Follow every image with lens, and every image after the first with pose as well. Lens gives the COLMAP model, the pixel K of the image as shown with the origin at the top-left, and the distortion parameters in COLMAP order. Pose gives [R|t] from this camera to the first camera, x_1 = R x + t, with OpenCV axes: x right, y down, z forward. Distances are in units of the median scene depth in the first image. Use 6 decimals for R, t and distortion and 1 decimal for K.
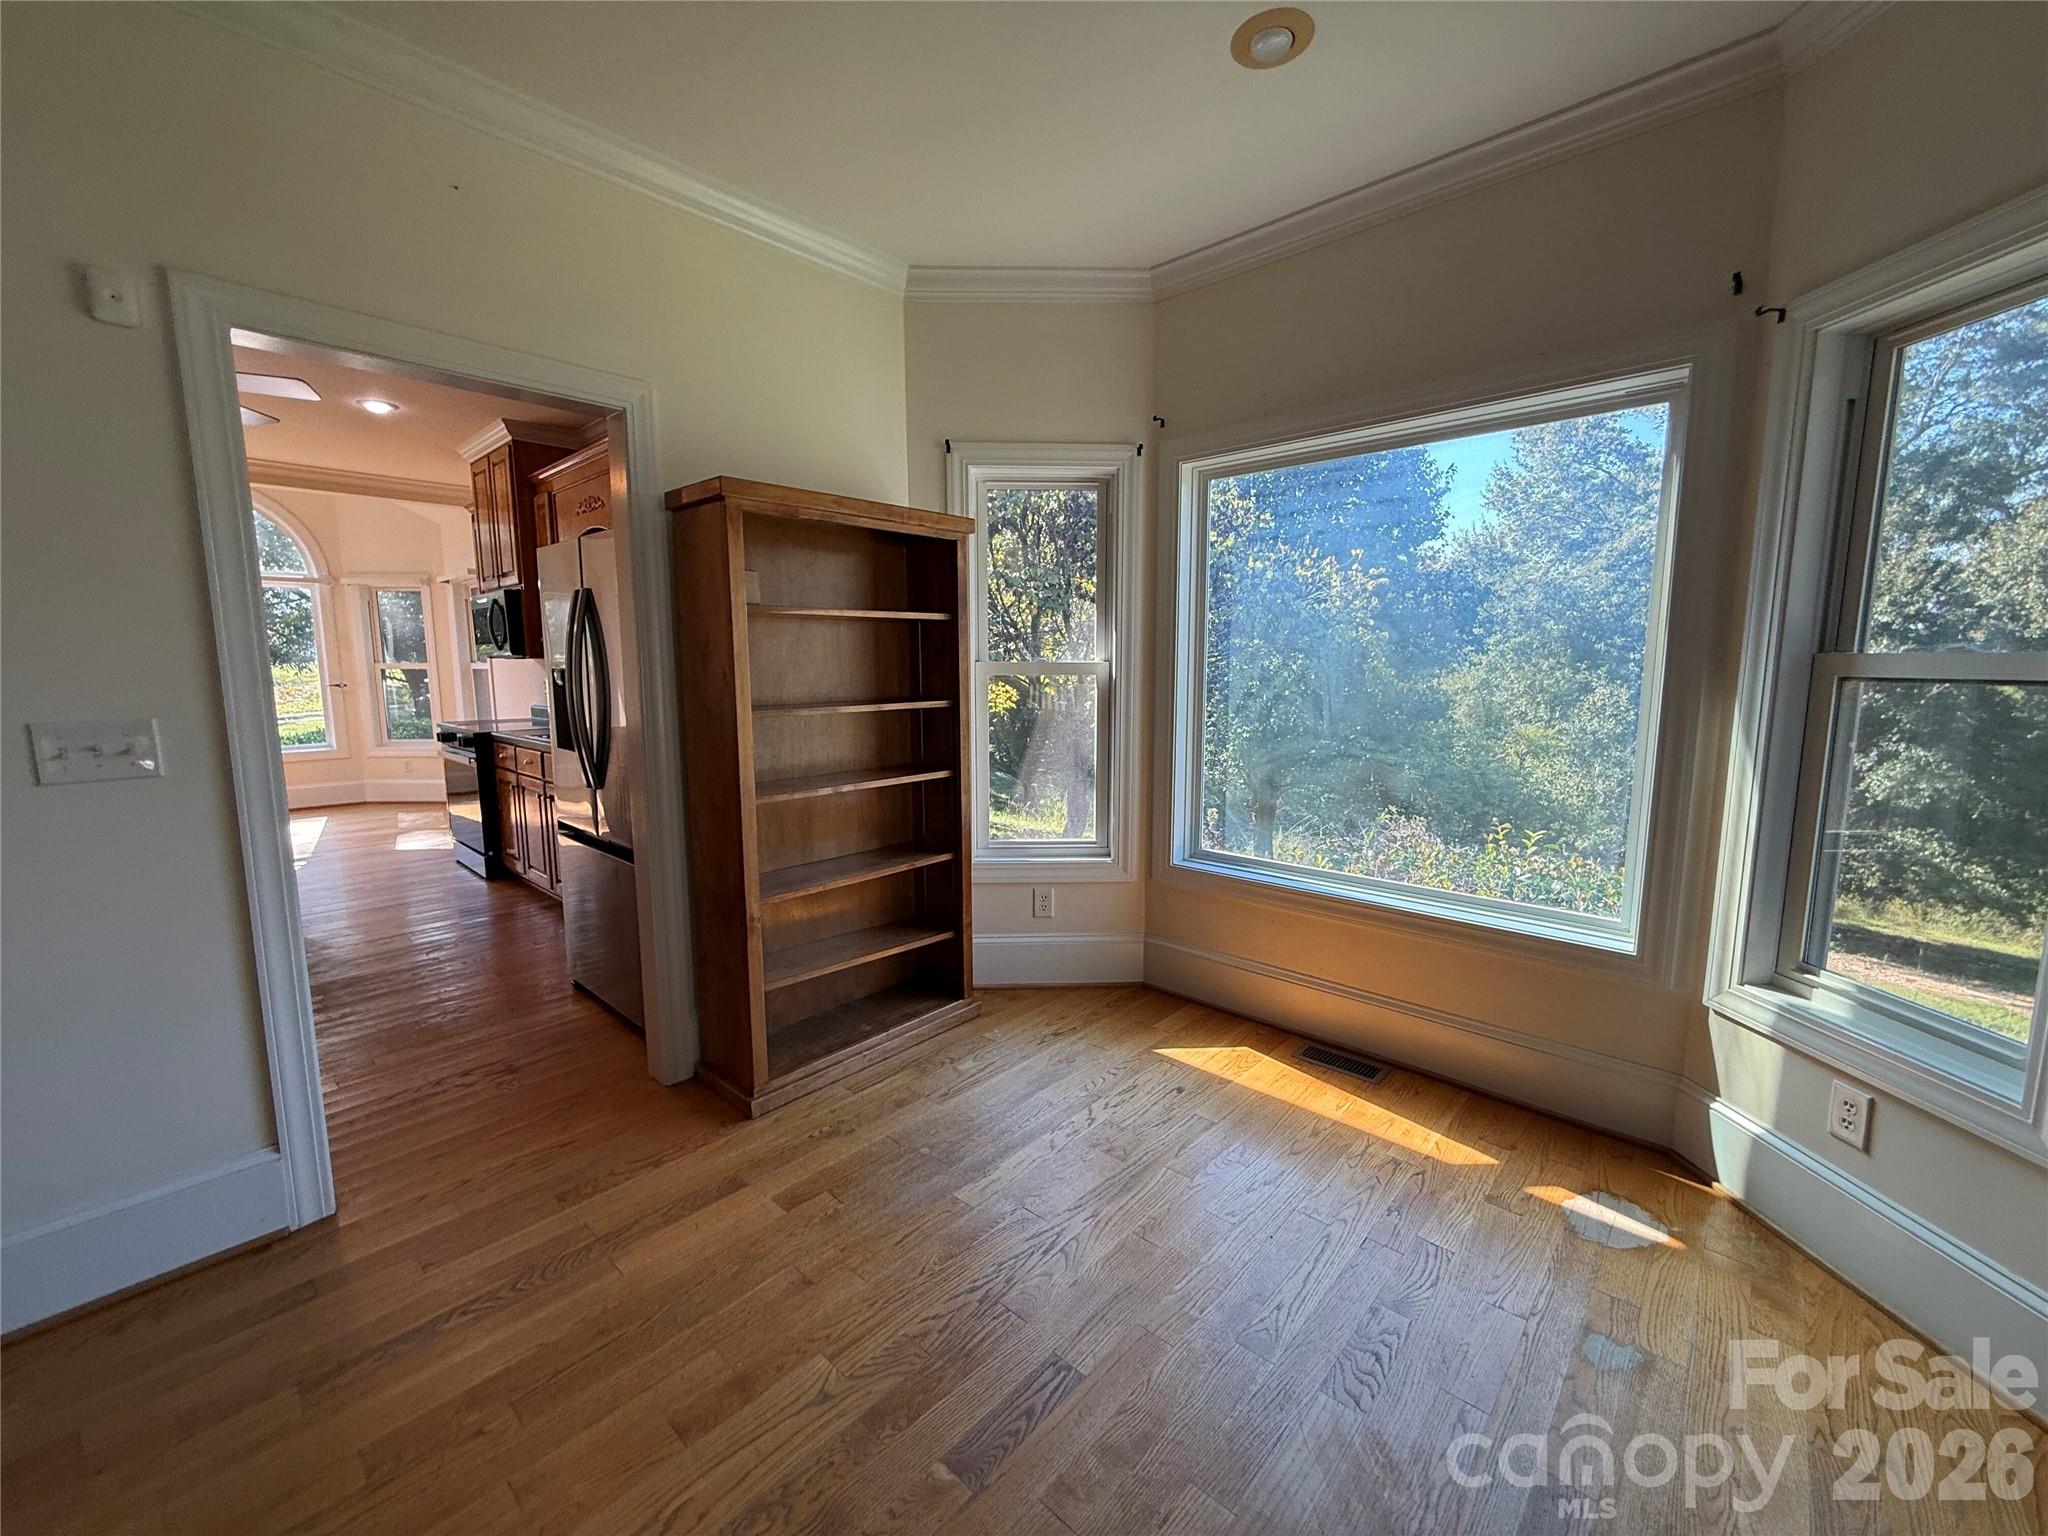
lens RADIAL K [[820.2, 0, 1022.4], [0, 820.2, 770.9], [0, 0, 1]] dist [-0.000380, -0.000088]
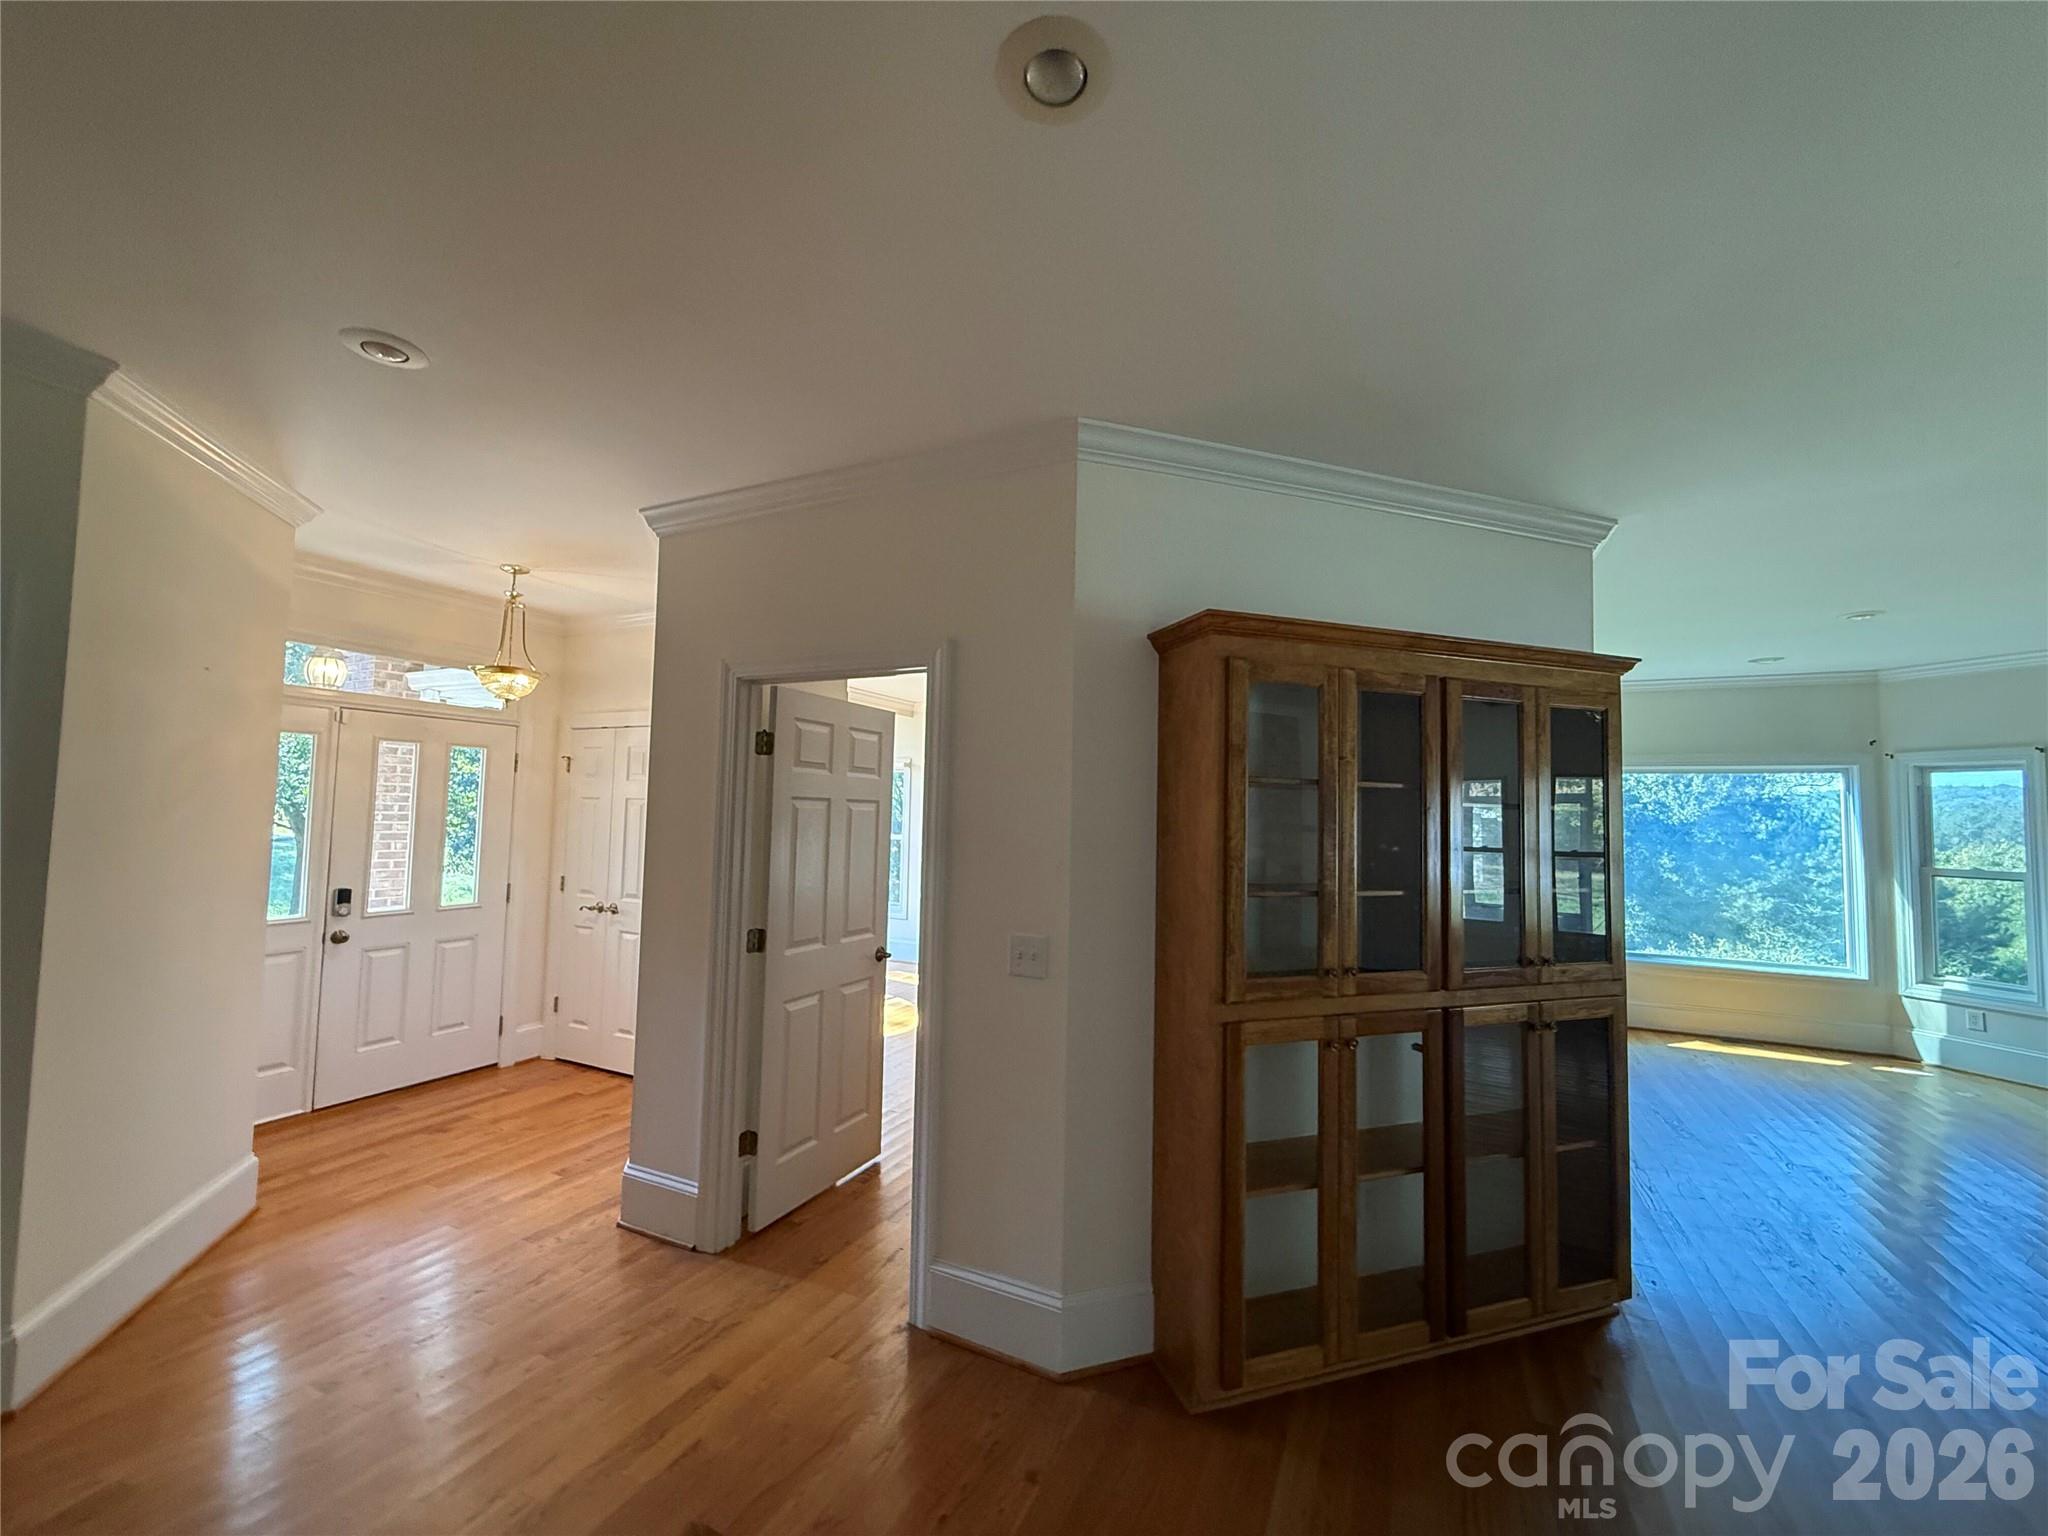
lens RADIAL K [[820.2, 0, 1023.6], [0, 820.2, 756.4], [0, 0, 1]] dist [-0.000380, -0.000088]
pose [[0.956993, 0.044191, 0.286726, -2.787217], [0.014335, 0.979920, -0.198877, 0.012213], [-0.289757, 0.194434, 0.937143, -0.856978]]
